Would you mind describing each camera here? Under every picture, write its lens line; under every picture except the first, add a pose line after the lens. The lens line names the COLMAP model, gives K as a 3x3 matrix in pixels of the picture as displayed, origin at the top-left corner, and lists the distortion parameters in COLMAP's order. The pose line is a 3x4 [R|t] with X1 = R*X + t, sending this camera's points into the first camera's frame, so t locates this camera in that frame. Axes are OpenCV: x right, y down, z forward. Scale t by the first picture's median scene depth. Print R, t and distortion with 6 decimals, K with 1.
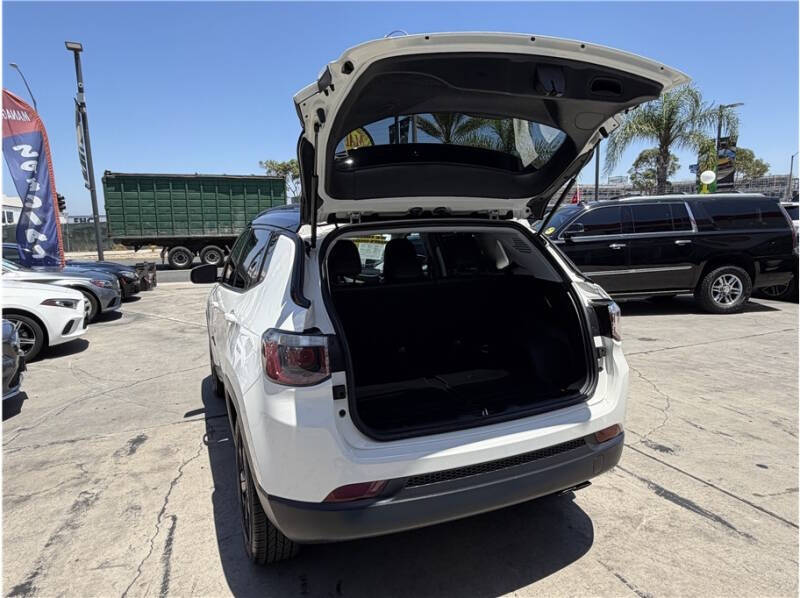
lens RADIAL K [[506.6, 0, 399.4], [0, 506.6, 300.1], [0, 0, 1]] dist [0.002172, 0.001437]
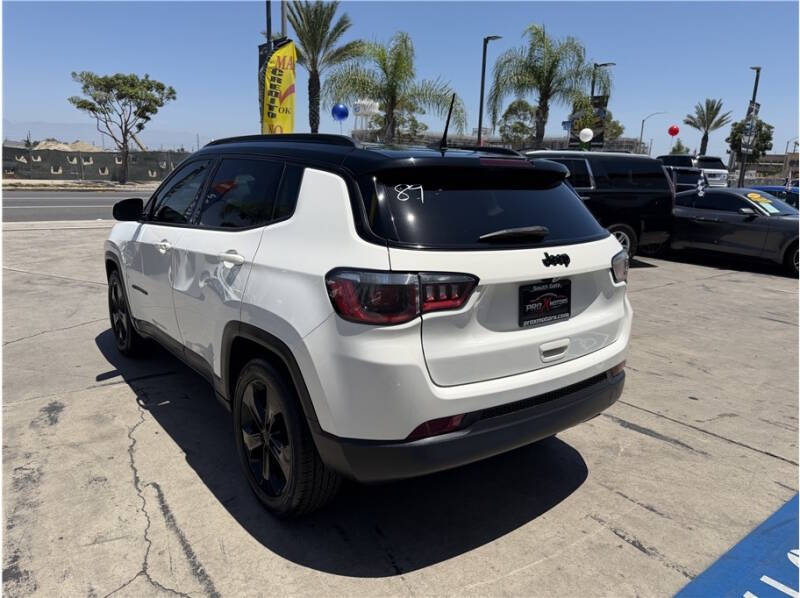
lens RADIAL K [[559.9, 0, 395.3], [0, 559.9, 302.7], [0, 0, 1]] dist [0.013666, -0.020328]
pose [[0.964744, -0.003555, 0.263168, -0.258431], [-0.019068, 0.996337, 0.083360, 0.019738], [-0.262500, -0.085439, 0.961142, -0.019392]]
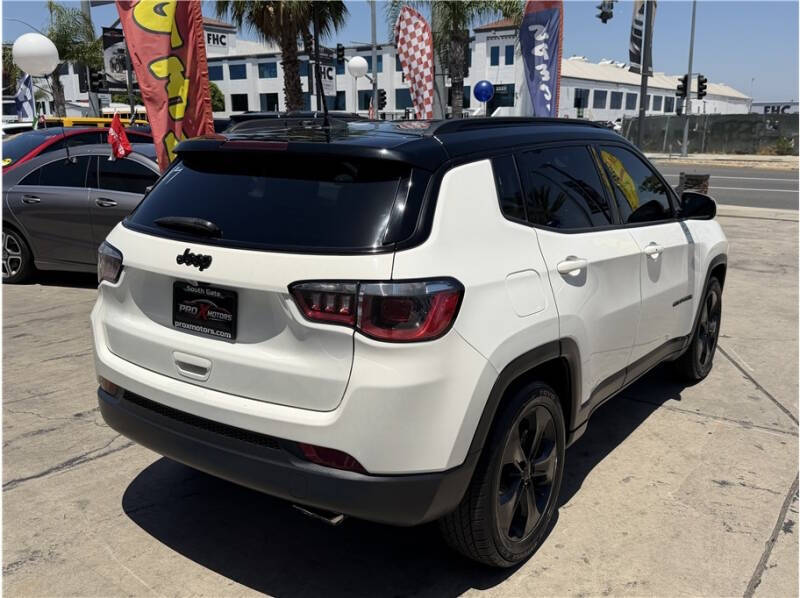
lens RADIAL K [[745.0, 0, 420.4], [0, 745.0, 292.4], [0, 0, 1]] dist [-0.007803, 0.000000]
pose [[0.540540, 0.209679, -0.814771, 0.884391], [-0.138630, 0.977406, 0.159561, -0.102275], [0.829818, 0.026703, 0.557394, 0.362211]]
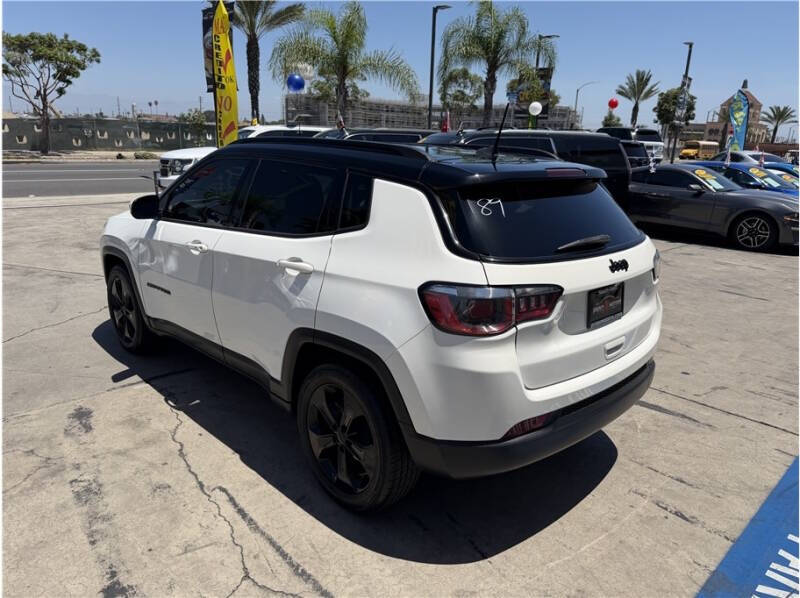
lens RADIAL K [[559.9, 0, 397.2], [0, 559.9, 303.3], [0, 0, 1]] dist [0.013666, -0.020328]
pose [[0.928636, -0.047260, 0.367971, -0.440581], [-0.004619, 0.990303, 0.138846, -0.032853], [-0.370964, -0.130637, 0.919413, 0.009117]]
